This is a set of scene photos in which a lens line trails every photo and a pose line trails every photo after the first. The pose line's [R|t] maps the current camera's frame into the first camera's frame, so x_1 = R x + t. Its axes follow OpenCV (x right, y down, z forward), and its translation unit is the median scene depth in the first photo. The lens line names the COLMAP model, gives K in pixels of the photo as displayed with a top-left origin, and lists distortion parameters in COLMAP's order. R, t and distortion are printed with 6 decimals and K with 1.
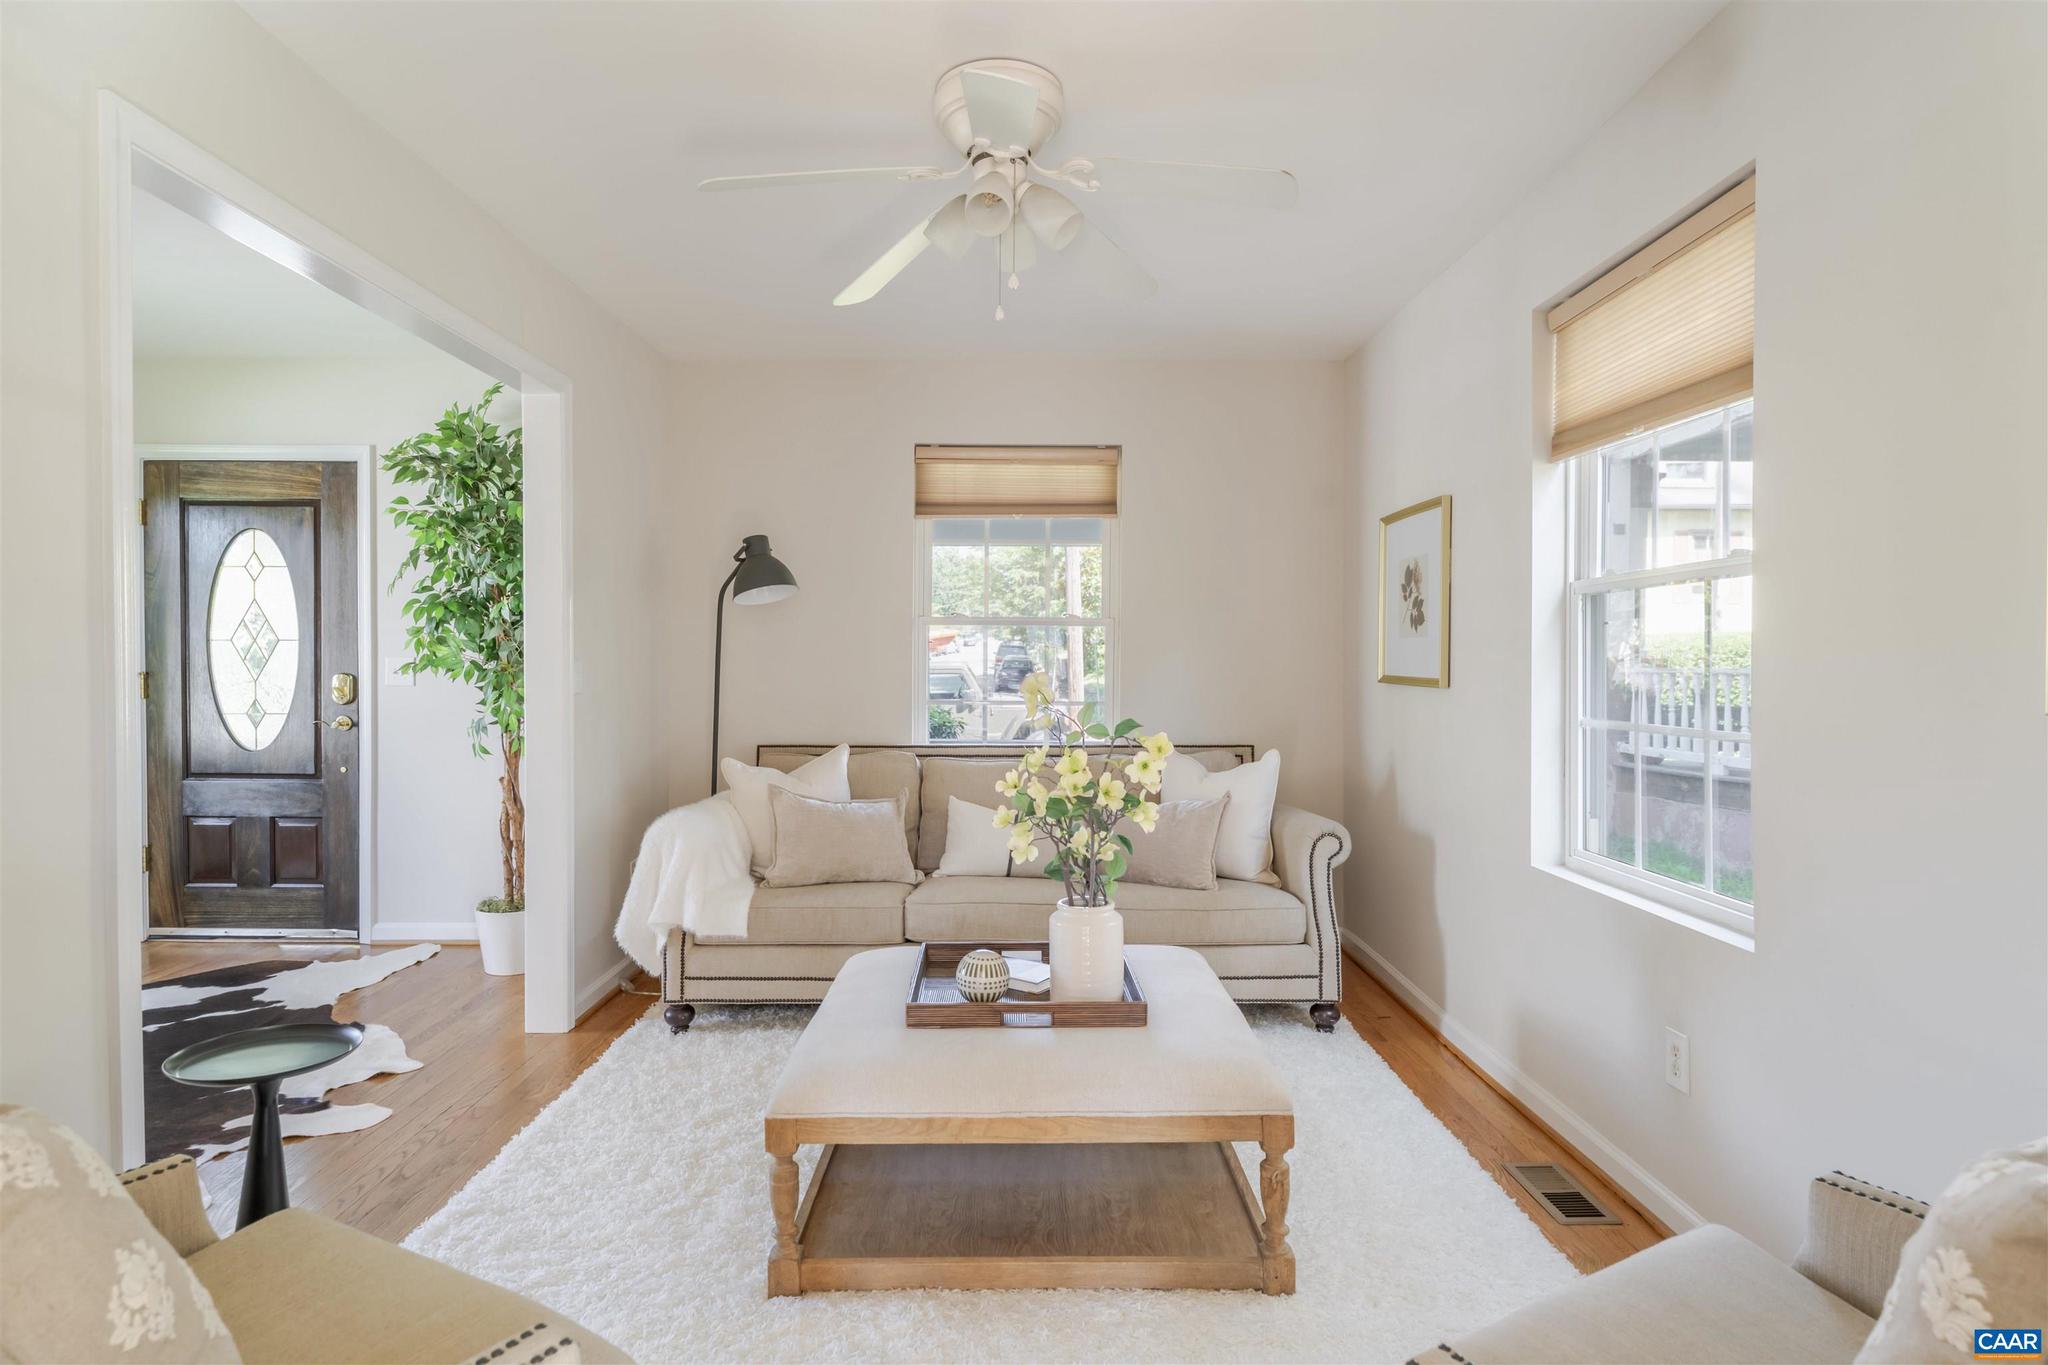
lens RADIAL K [[1092.4, 0, 1024.0], [0, 1092.4, 682.5], [0, 0, 1]] dist [0.001461, 0.000026]
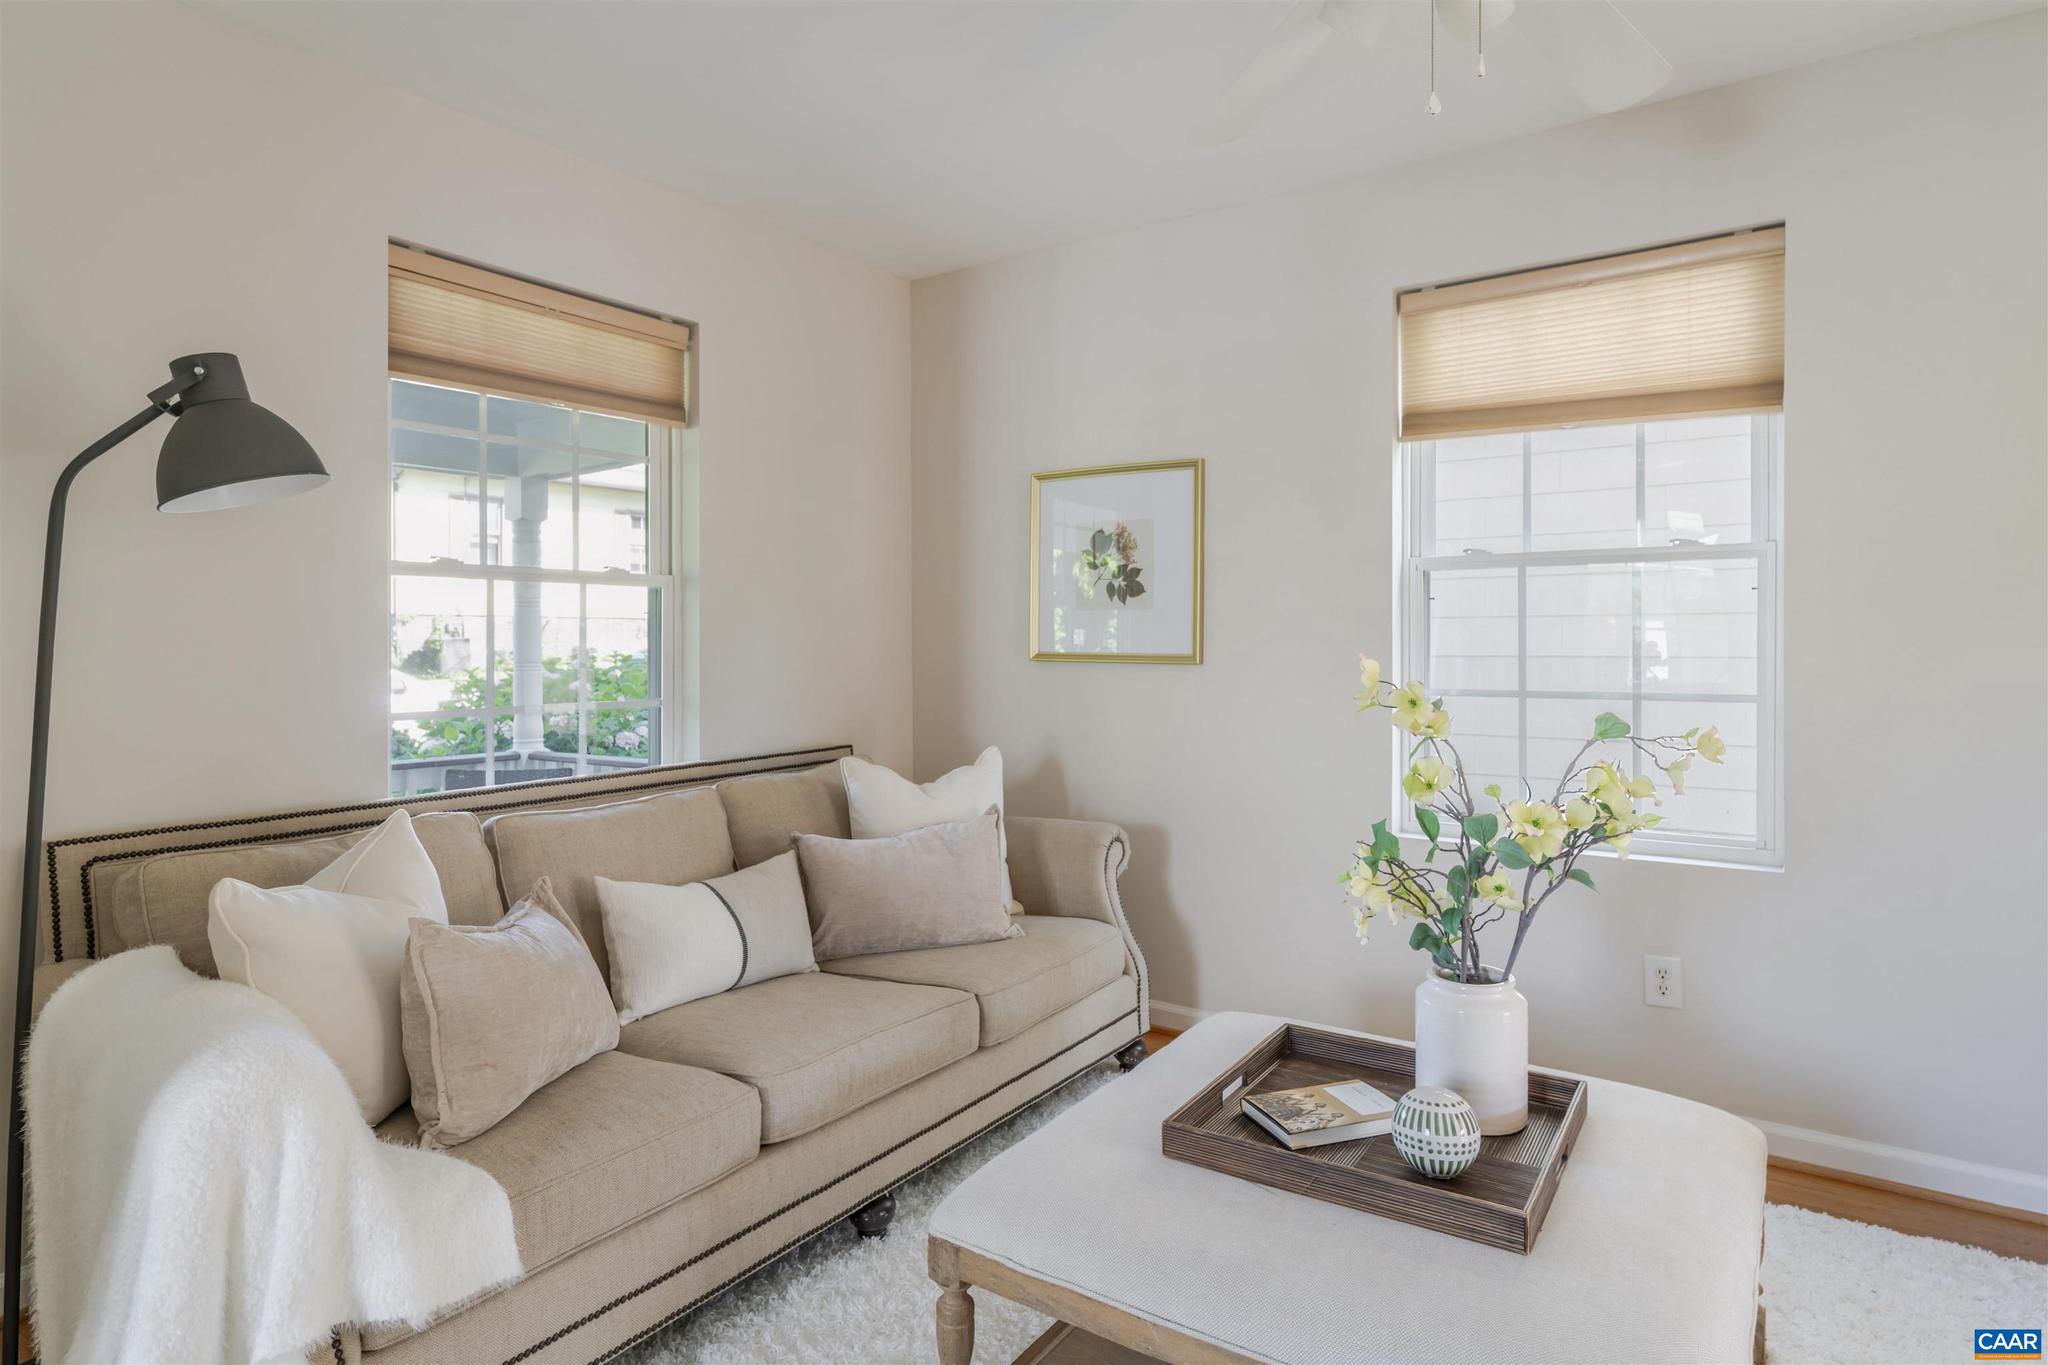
lens RADIAL K [[1131.3, 0, 1019.3], [0, 1131.3, 650.2], [0, 0, 1]] dist [-0.001519, -0.000735]
pose [[0.573764, -0.015724, 0.818870, -0.432875], [0.021005, 0.999769, 0.004480, -0.013338], [-0.818751, 0.014630, 0.573962, 0.490730]]
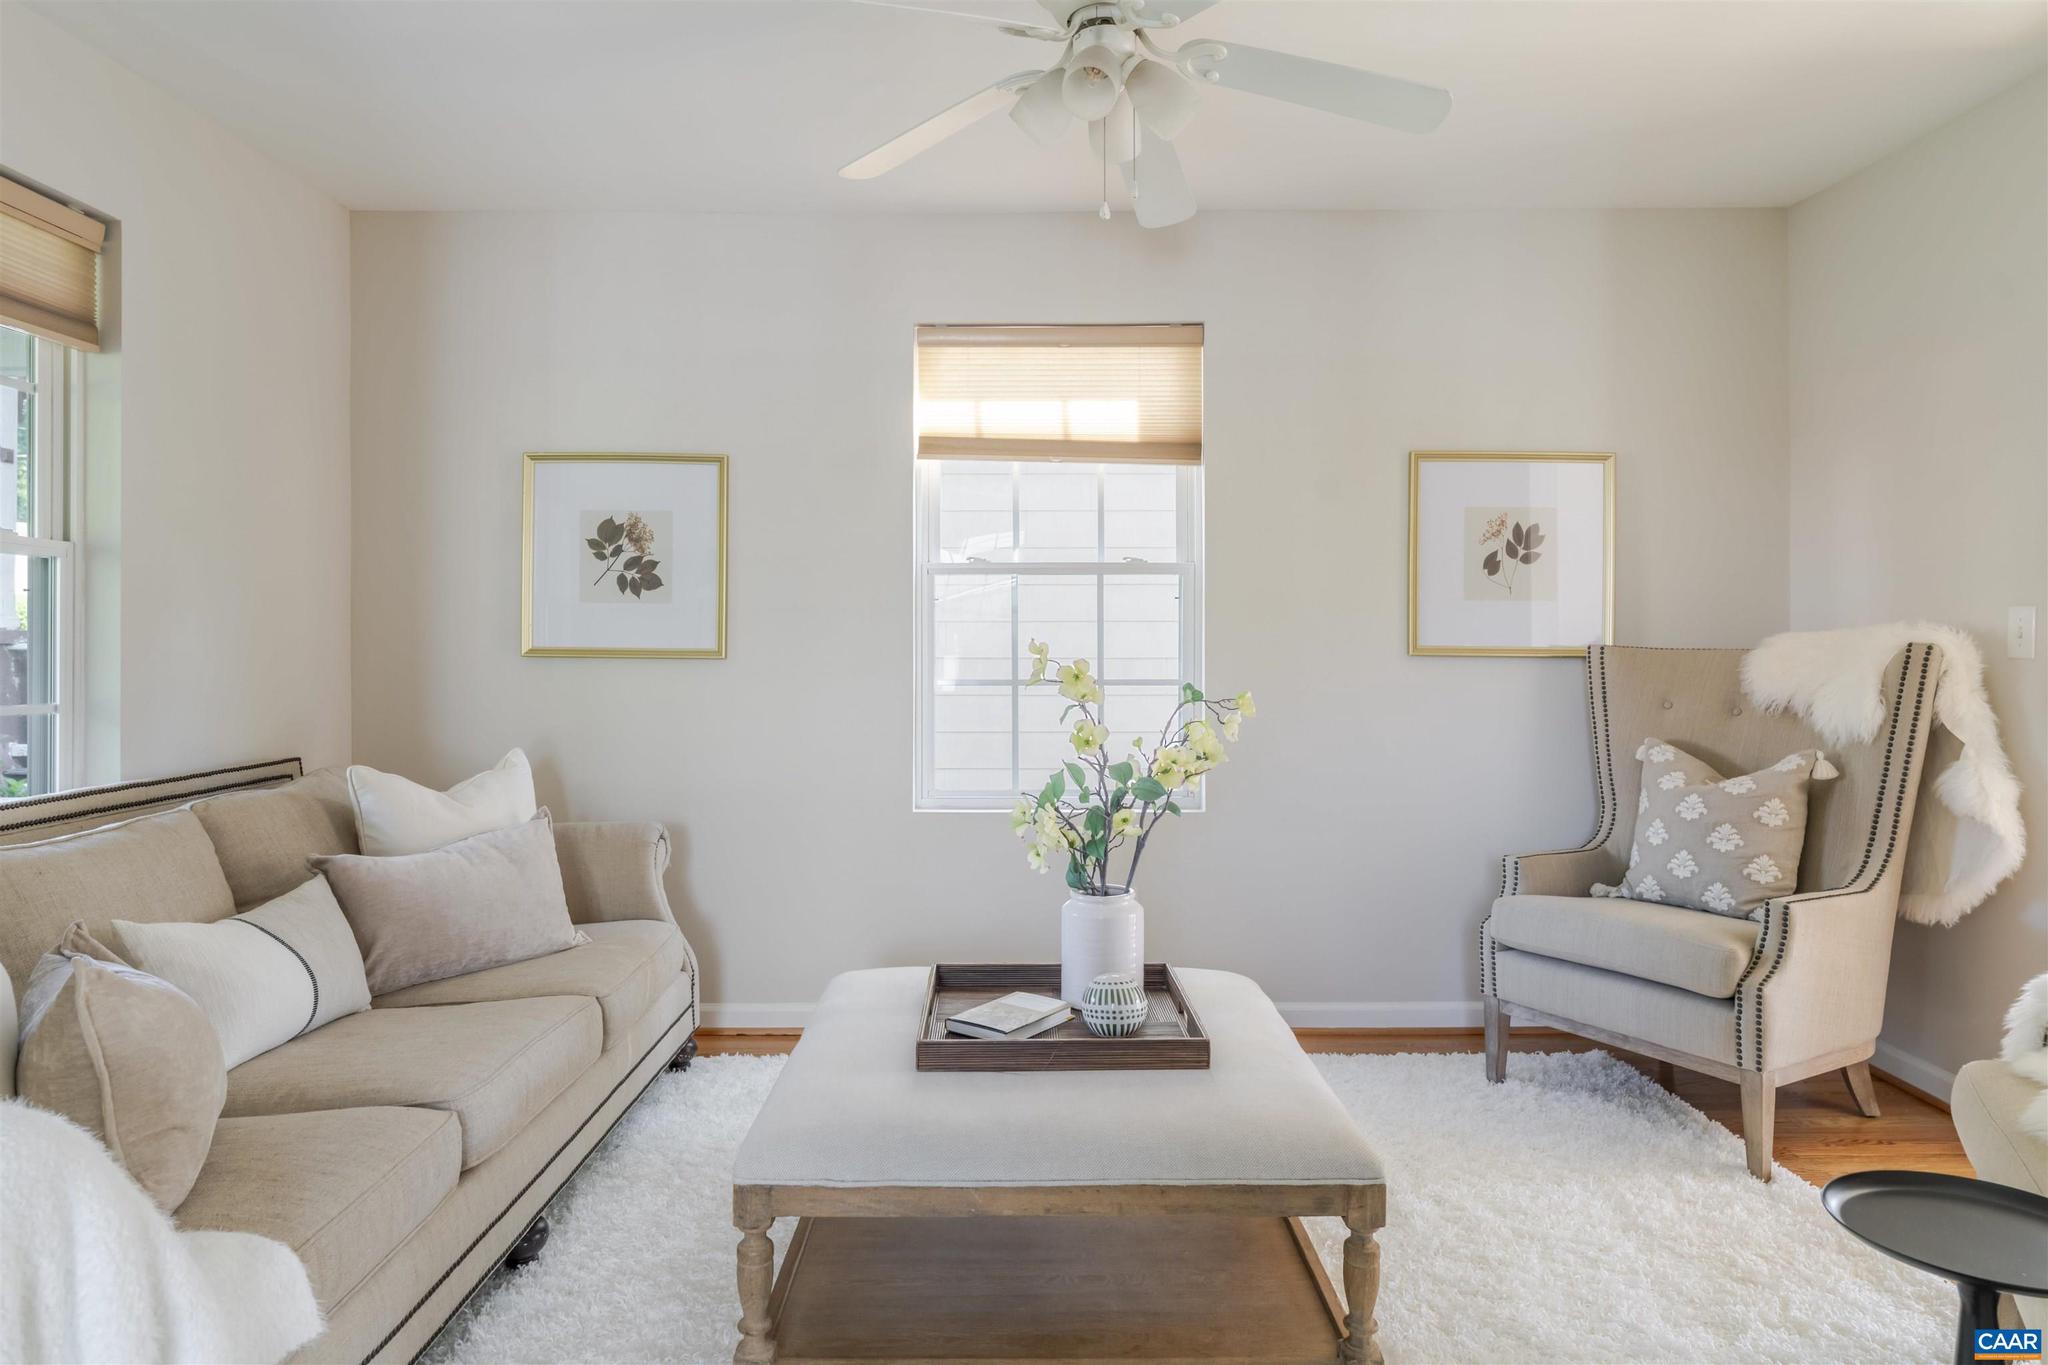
lens RADIAL K [[1218.5, 0, 1021.4], [0, 1218.5, 650.5], [0, 0, 1]] dist [-0.002554, -0.010782]
pose [[-0.005419, -0.006034, 0.999967, -0.581378], [0.015345, 0.999864, 0.006117, -0.004855], [-0.999868, 0.015378, -0.005326, 0.646619]]
